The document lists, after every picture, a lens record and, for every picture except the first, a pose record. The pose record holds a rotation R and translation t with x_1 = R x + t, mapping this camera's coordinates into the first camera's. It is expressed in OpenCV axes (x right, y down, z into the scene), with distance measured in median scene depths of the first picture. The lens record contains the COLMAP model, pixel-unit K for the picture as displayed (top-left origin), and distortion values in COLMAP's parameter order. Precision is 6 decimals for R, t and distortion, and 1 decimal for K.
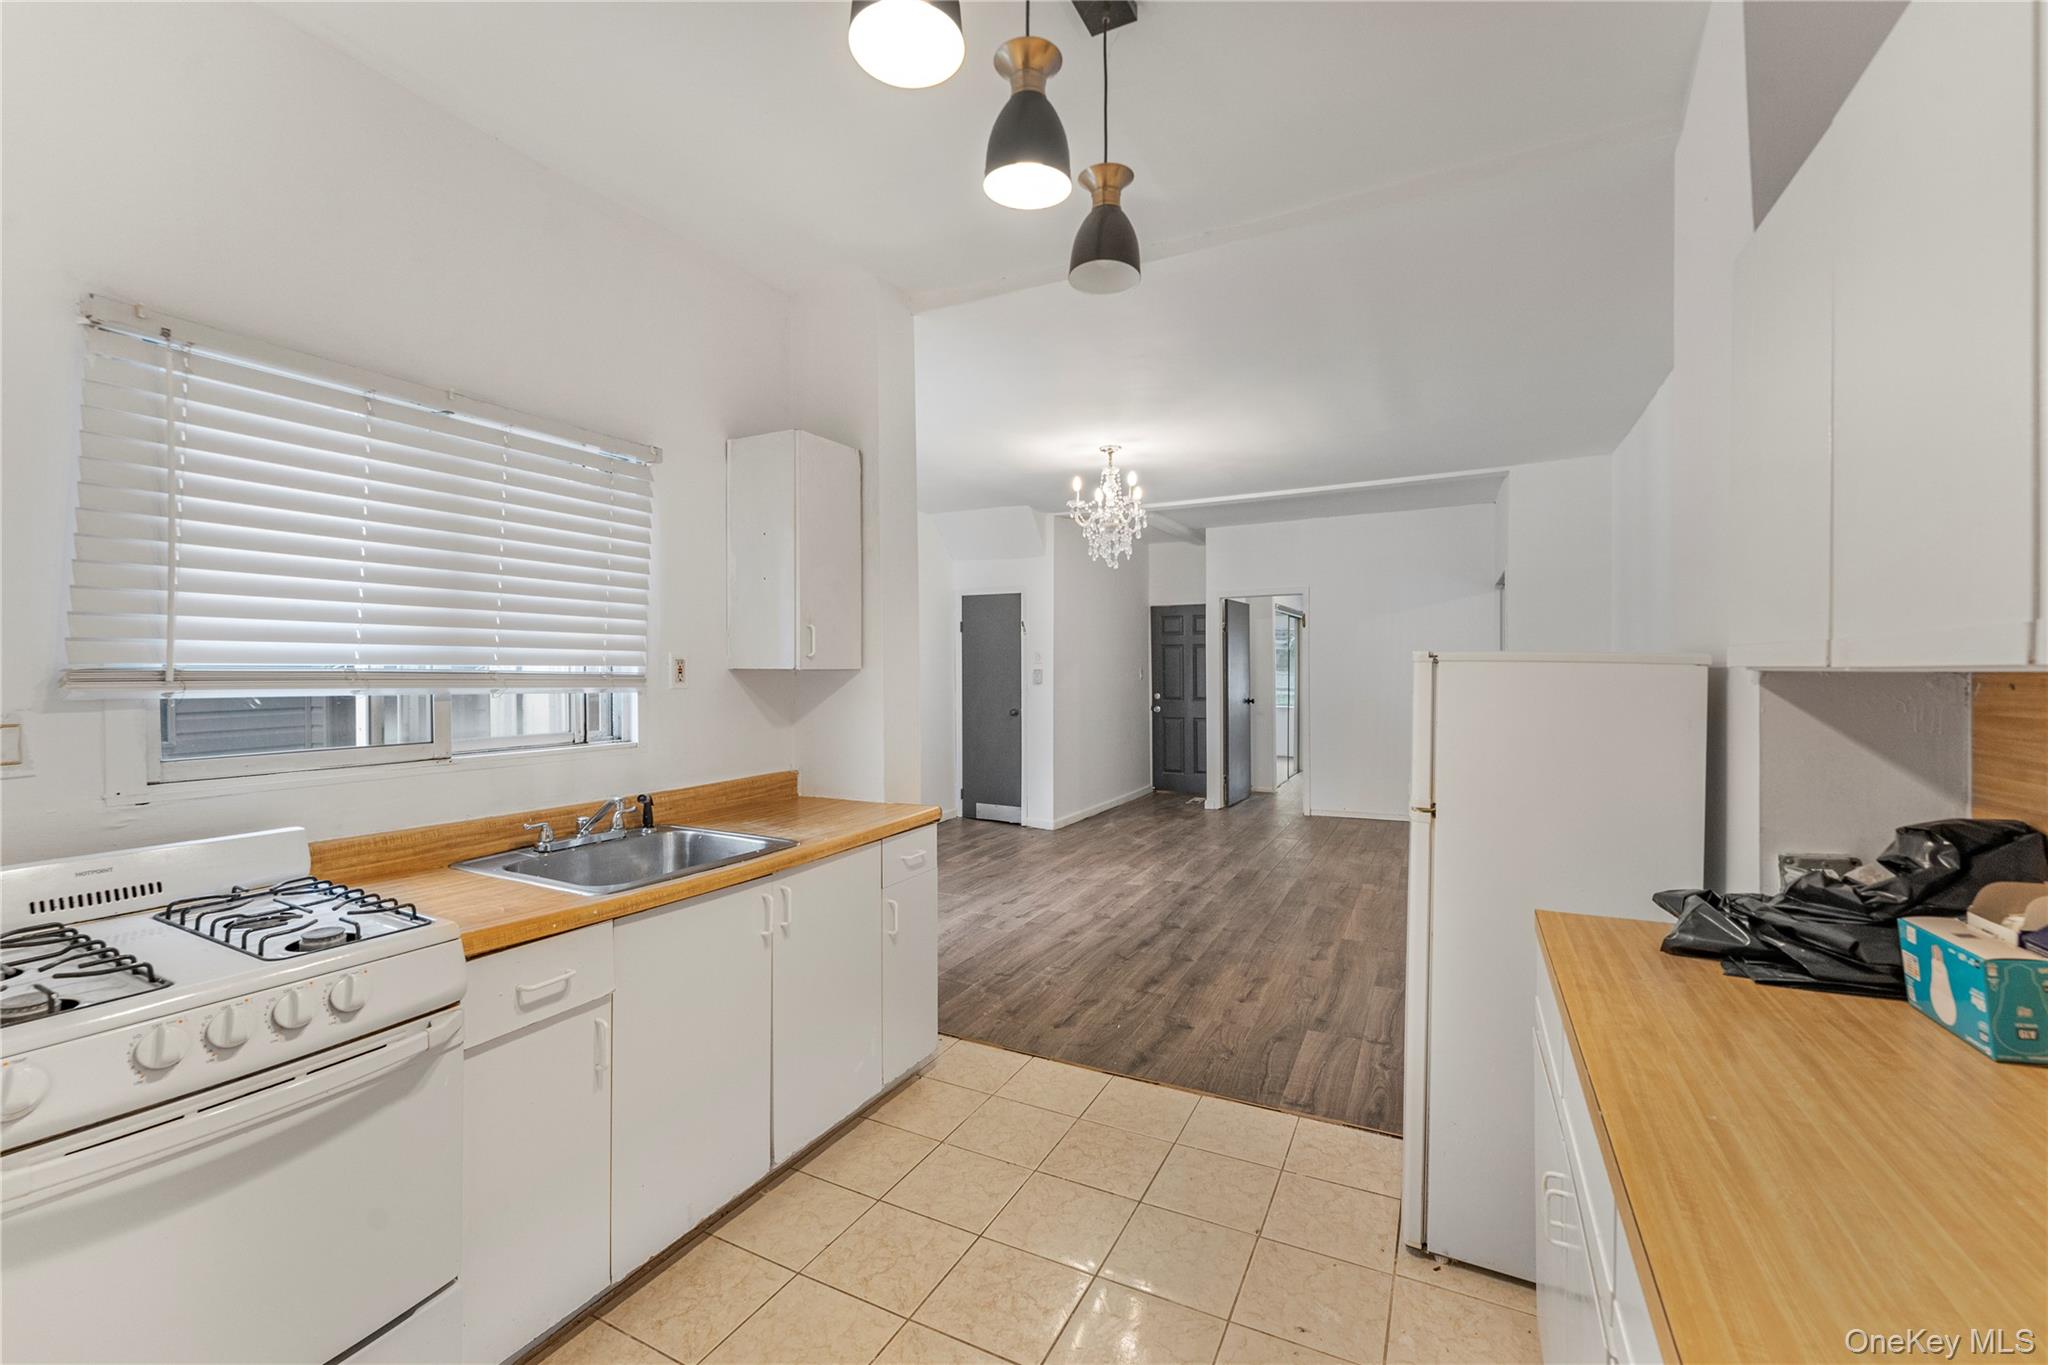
lens RADIAL K [[838.2, 0, 1021.8], [0, 838.2, 673.8], [0, 0, 1]] dist [-0.003547, -0.000399]
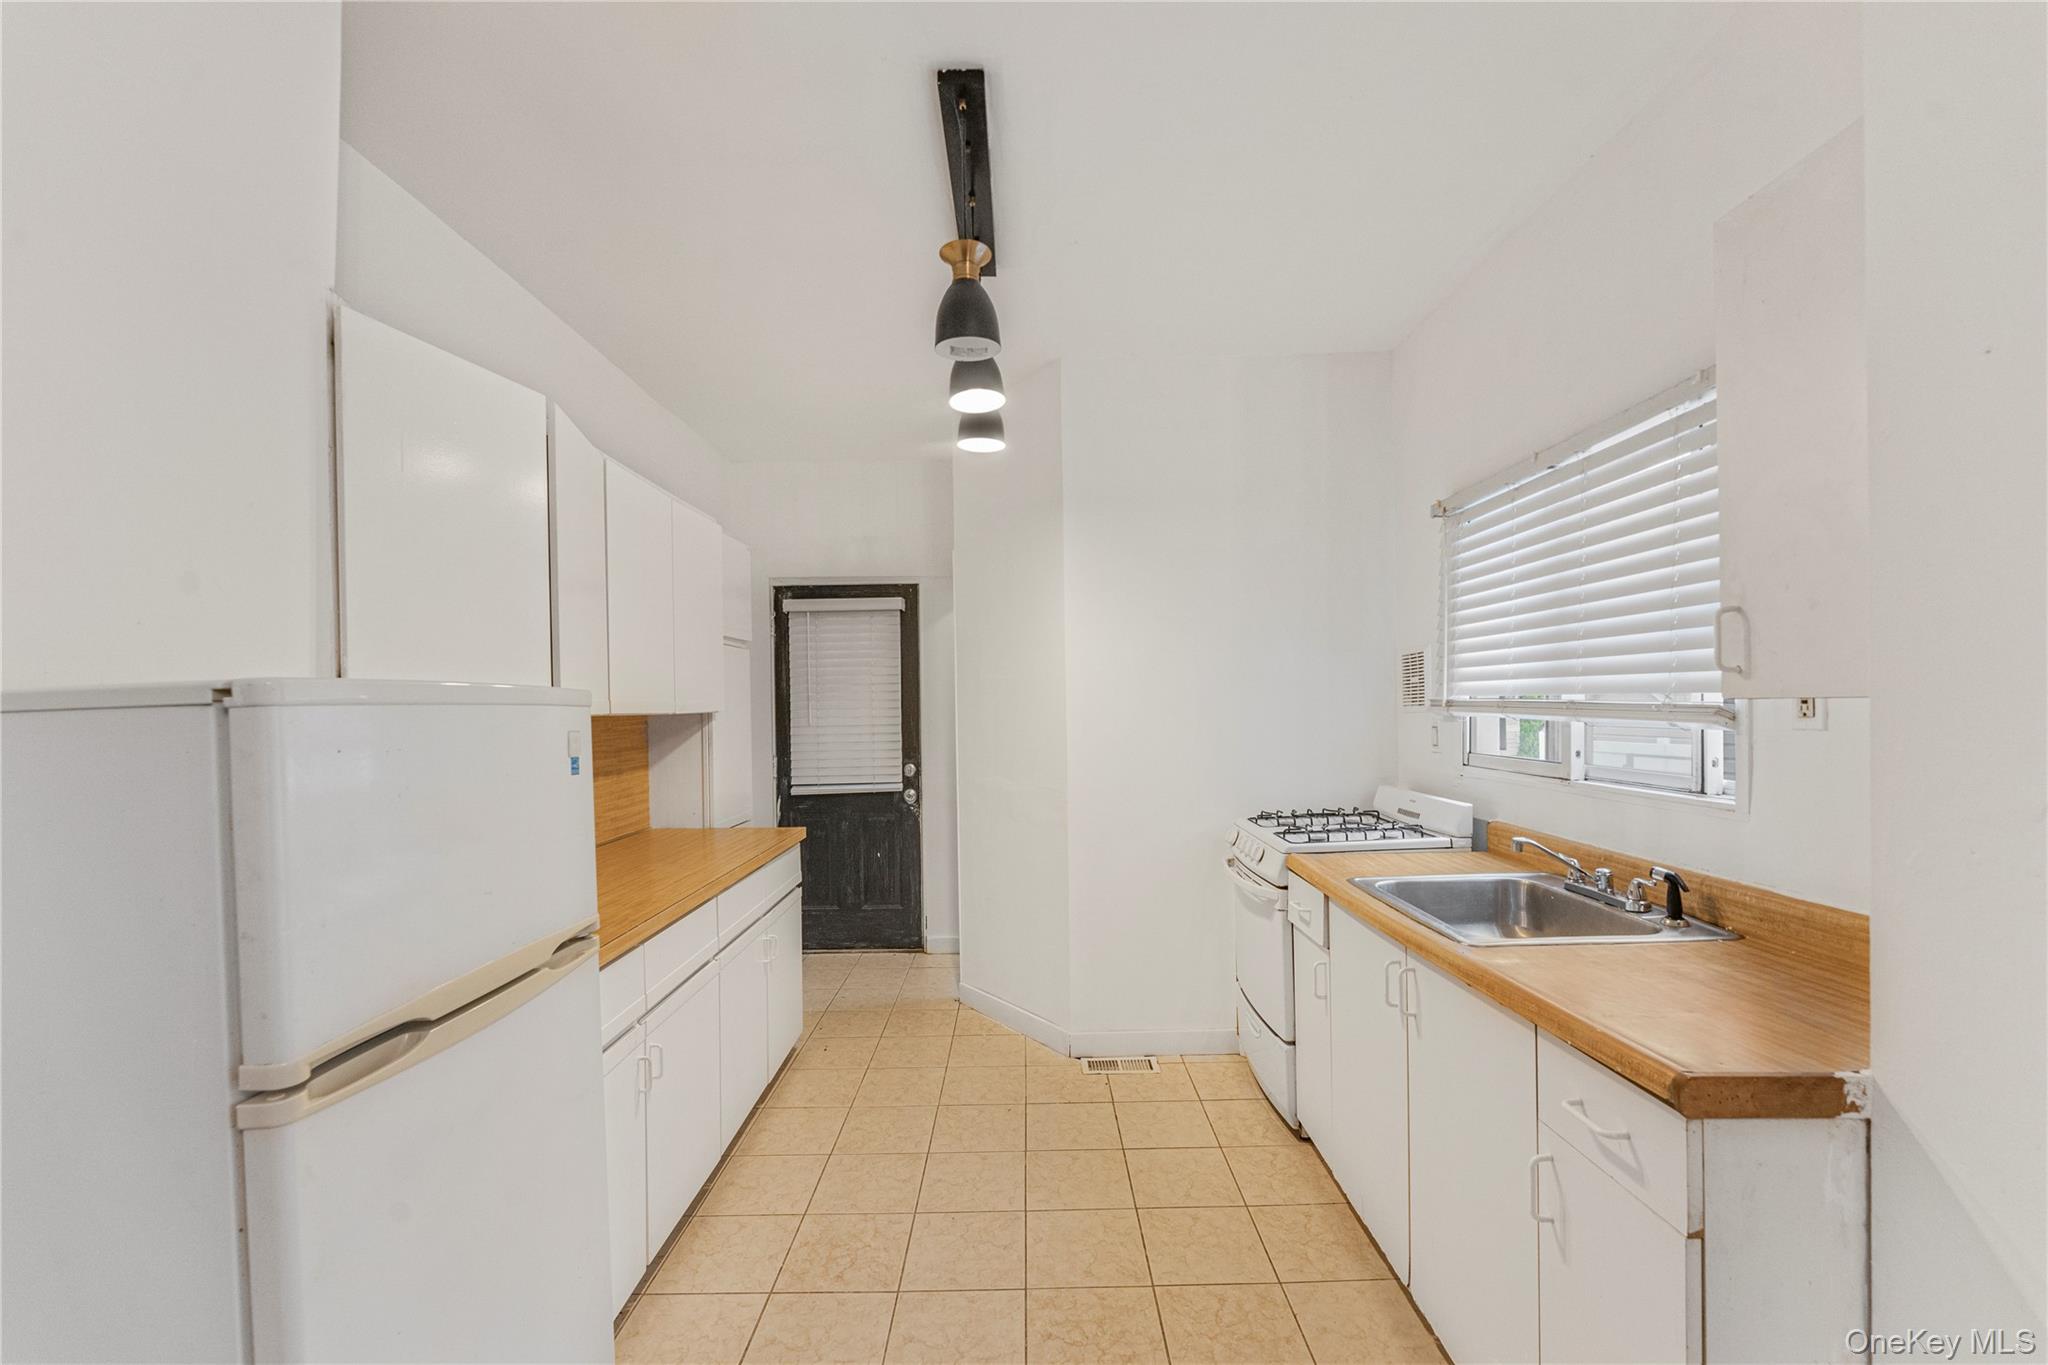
lens RADIAL K [[838.2, 0, 1027.7], [0, 838.2, 713.2], [0, 0, 1]] dist [-0.003547, -0.000399]
pose [[-0.885690, 0.021907, -0.463760, 0.417010], [0.015016, 0.999715, 0.018548, -0.016008], [0.464034, 0.009464, -0.885767, 1.539379]]
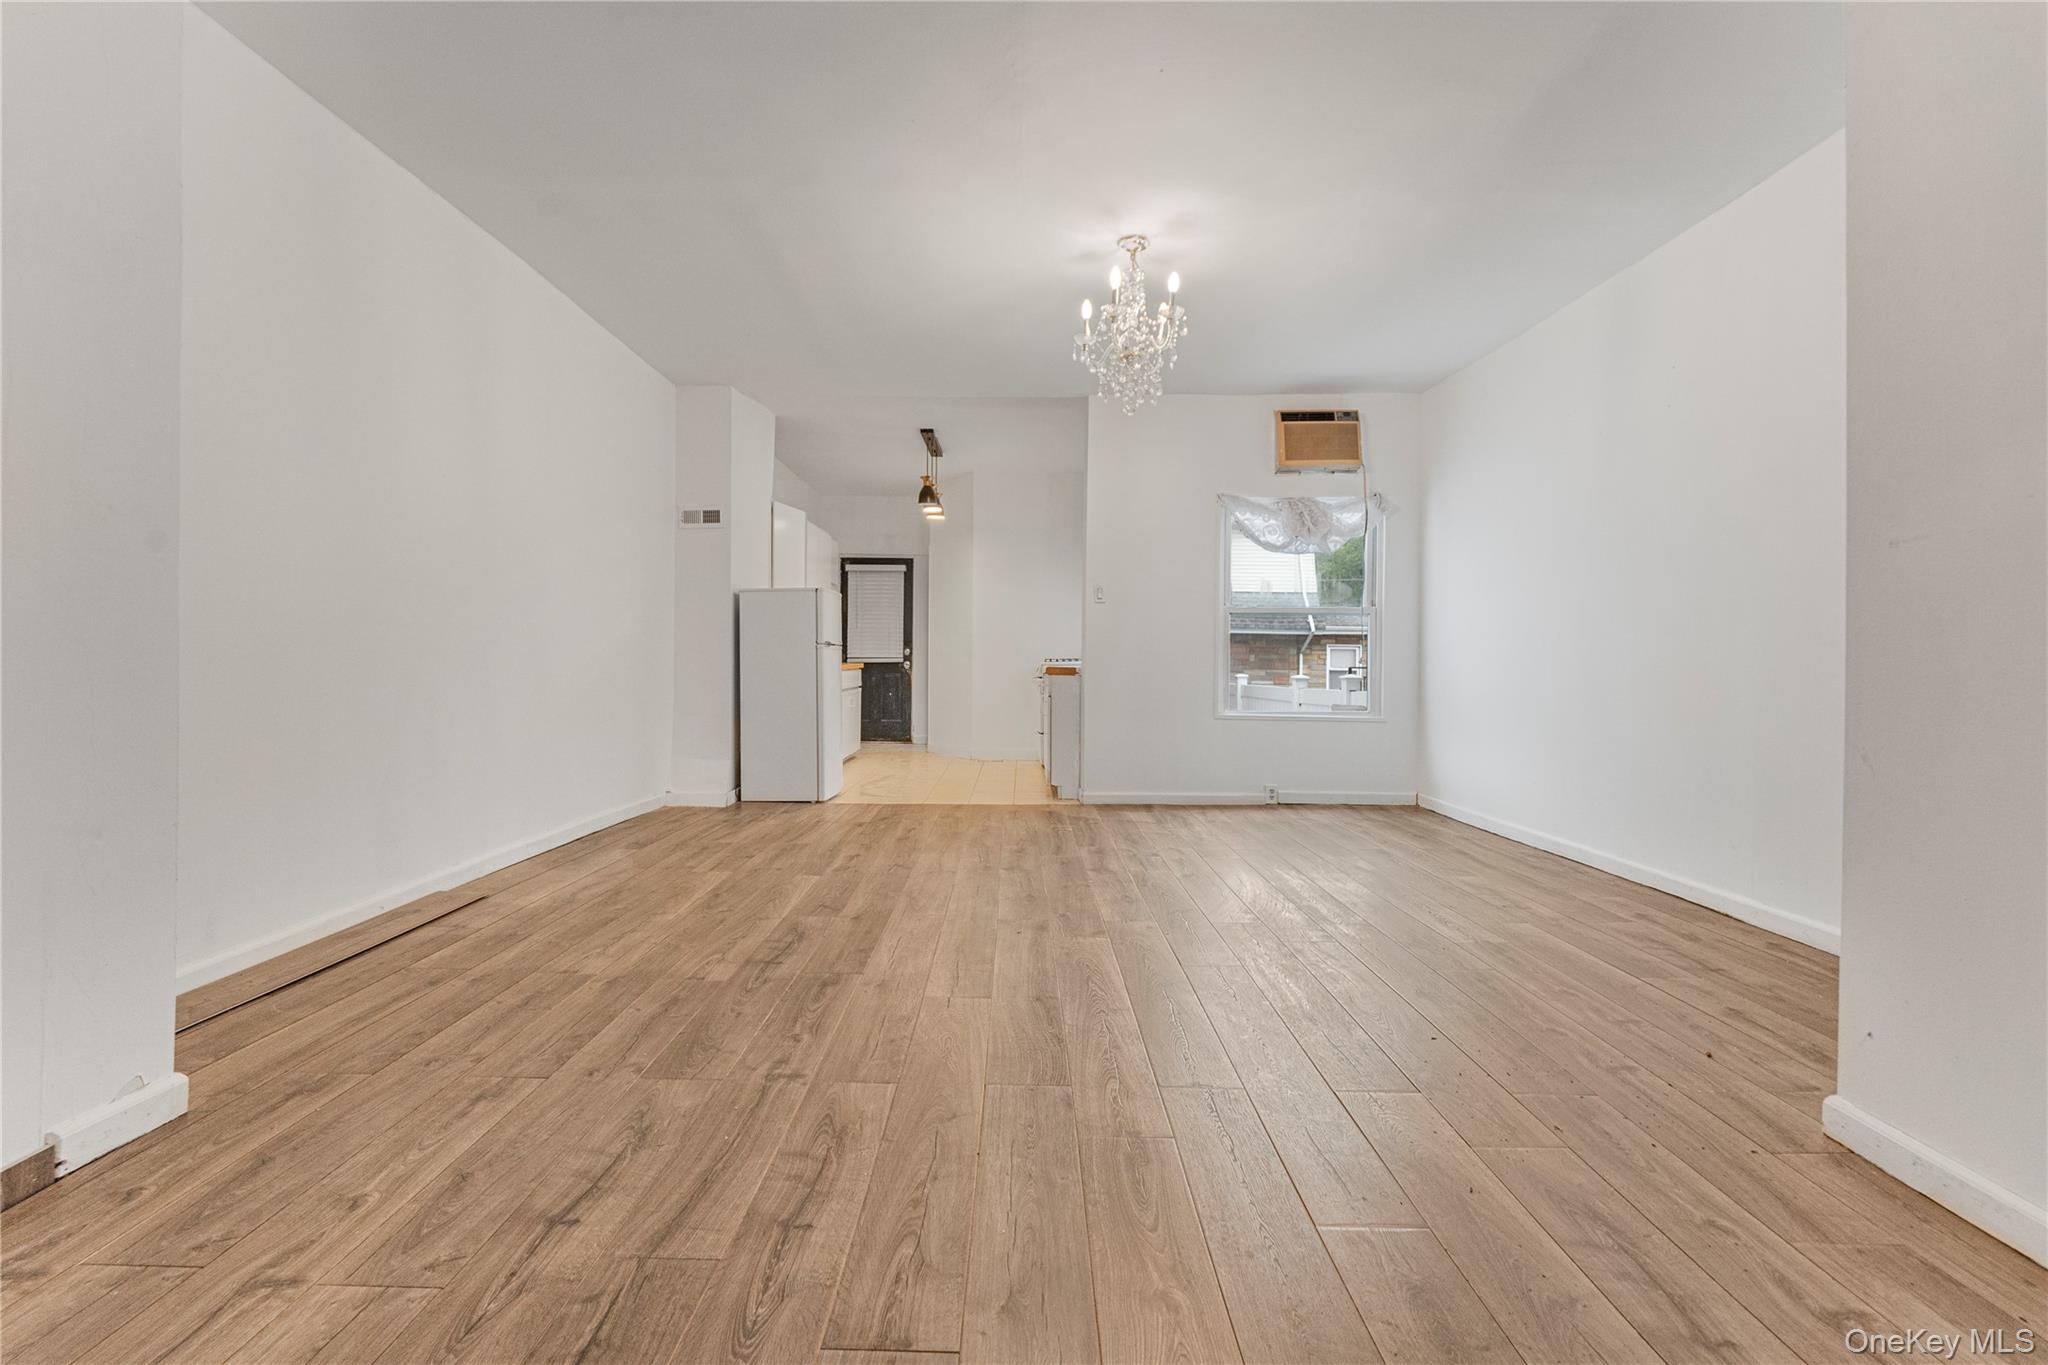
lens RADIAL K [[838.2, 0, 1019.6], [0, 838.2, 667.0], [0, 0, 1]] dist [-0.003547, -0.000399]
pose [[-0.888528, 0.000508, -0.458822, 1.170100], [-0.007846, 0.999836, 0.016299, 0.176598], [0.458755, 0.018082, -0.888379, 3.637507]]
